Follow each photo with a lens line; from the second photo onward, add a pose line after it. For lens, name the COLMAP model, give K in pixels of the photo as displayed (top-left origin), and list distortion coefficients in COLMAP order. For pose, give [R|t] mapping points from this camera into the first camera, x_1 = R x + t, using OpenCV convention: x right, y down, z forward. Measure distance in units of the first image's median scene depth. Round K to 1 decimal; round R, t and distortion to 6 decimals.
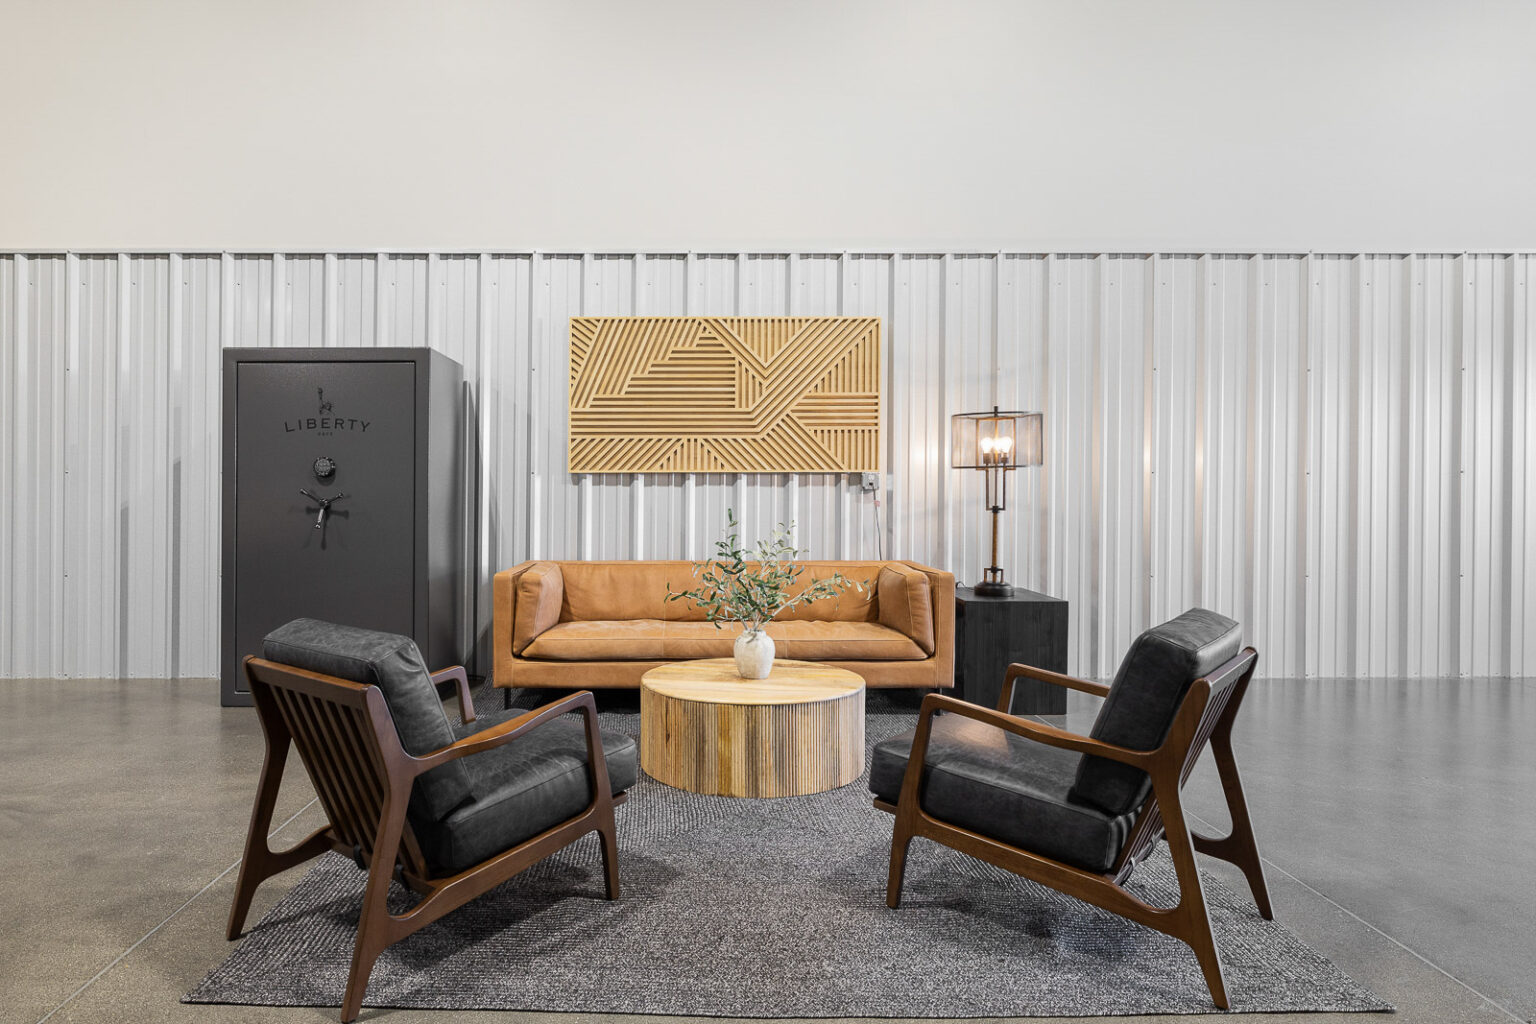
lens RADIAL K [[949.8, 0, 722.7], [0, 949.8, 458.8], [0, 0, 1]] dist [-0.007694, 0.001027]
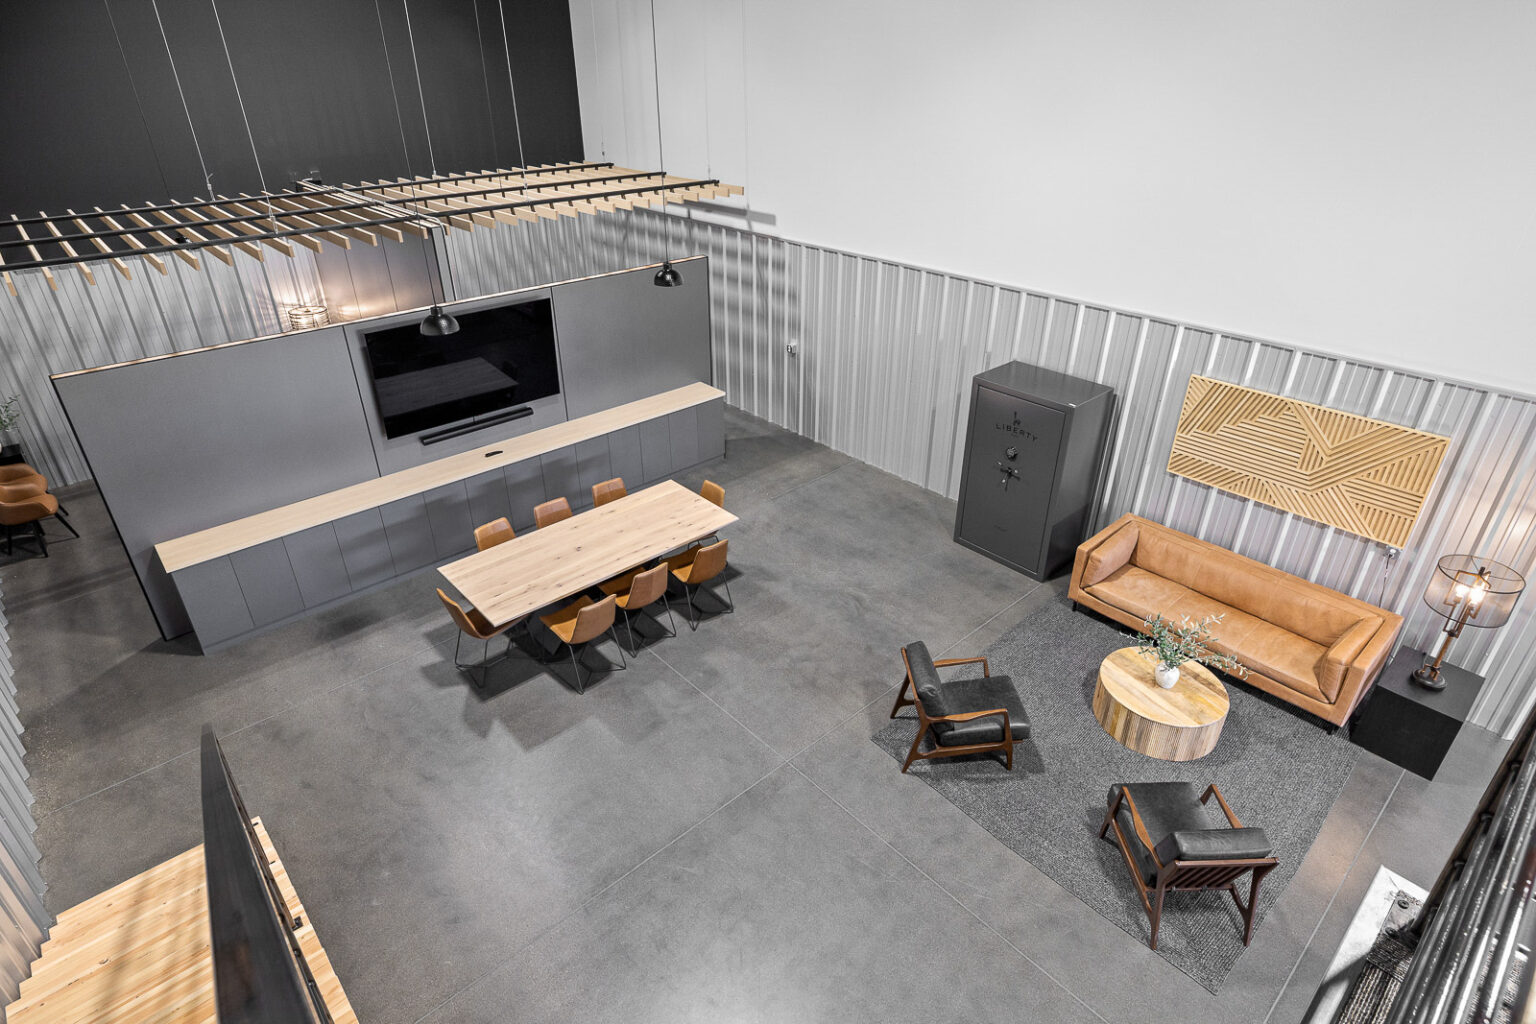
lens RADIAL K [[822.3, 0, 767.3], [0, 822.3, 507.3], [0, 0, 1]] dist [-0.002473, -0.000879]
pose [[0.661540, 0.354624, -0.660762, 0.310877], [0.002970, 0.879876, 0.475193, -0.569489], [0.749904, -0.316322, 0.581020, -0.274566]]
